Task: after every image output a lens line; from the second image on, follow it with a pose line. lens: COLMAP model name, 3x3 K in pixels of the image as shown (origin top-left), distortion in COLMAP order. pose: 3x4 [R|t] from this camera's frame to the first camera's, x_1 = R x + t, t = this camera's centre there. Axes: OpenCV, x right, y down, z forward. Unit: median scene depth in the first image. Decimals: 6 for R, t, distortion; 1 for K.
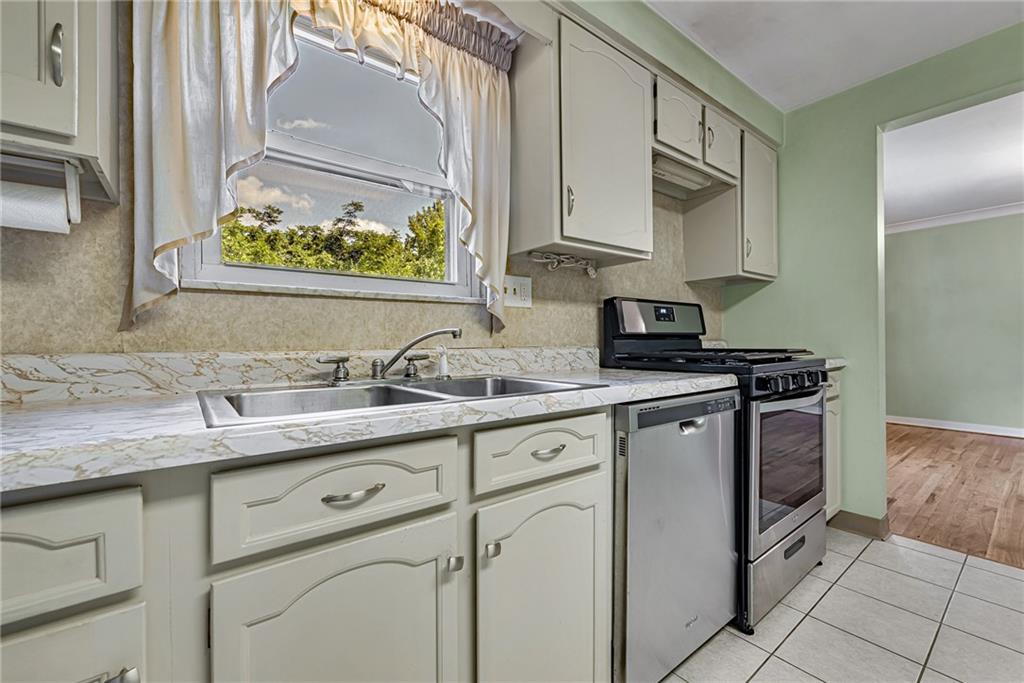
lens RADIAL K [[418.2, 0, 516.7], [0, 418.2, 340.4], [0, 0, 1]] dist [0.001121, -0.000028]
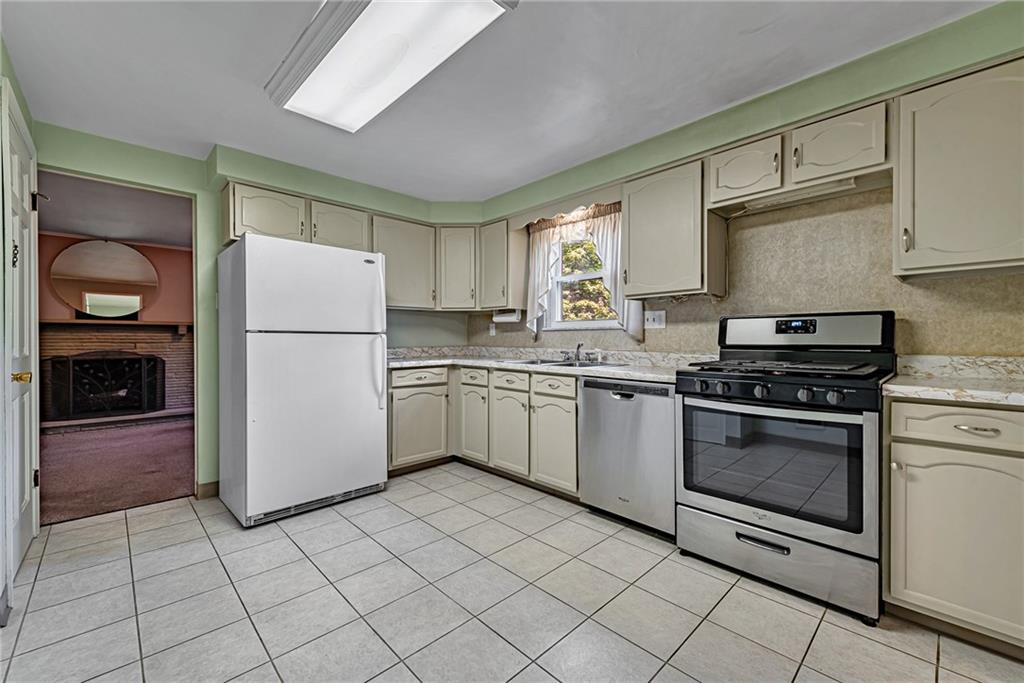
lens RADIAL K [[418.2, 0, 516.7], [0, 418.2, 340.4], [0, 0, 1]] dist [0.001121, -0.000028]
pose [[0.103839, 0.015941, -0.994466, 1.676907], [0.004489, 0.999854, 0.016496, -0.061347], [0.994584, -0.006177, 0.103752, 0.236742]]
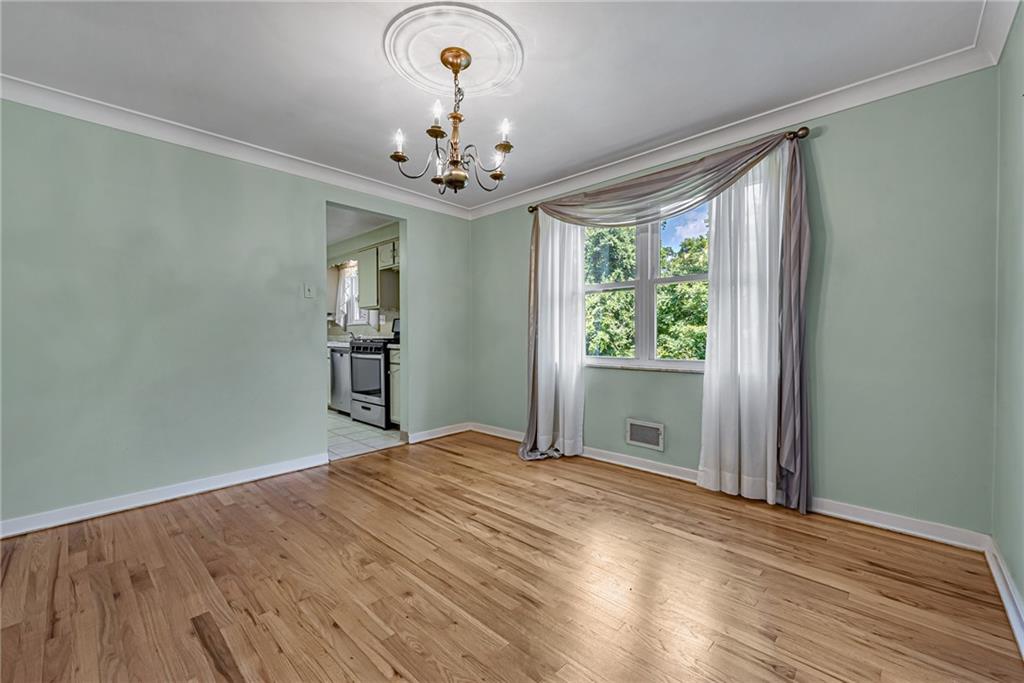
lens RADIAL K [[418.2, 0, 516.7], [0, 418.2, 340.4], [0, 0, 1]] dist [0.001121, -0.000028]
pose [[0.174462, 0.028991, -0.984237, 3.544674], [0.004830, 0.999529, 0.030297, -0.044151], [0.984652, -0.010040, 0.174240, 1.470721]]
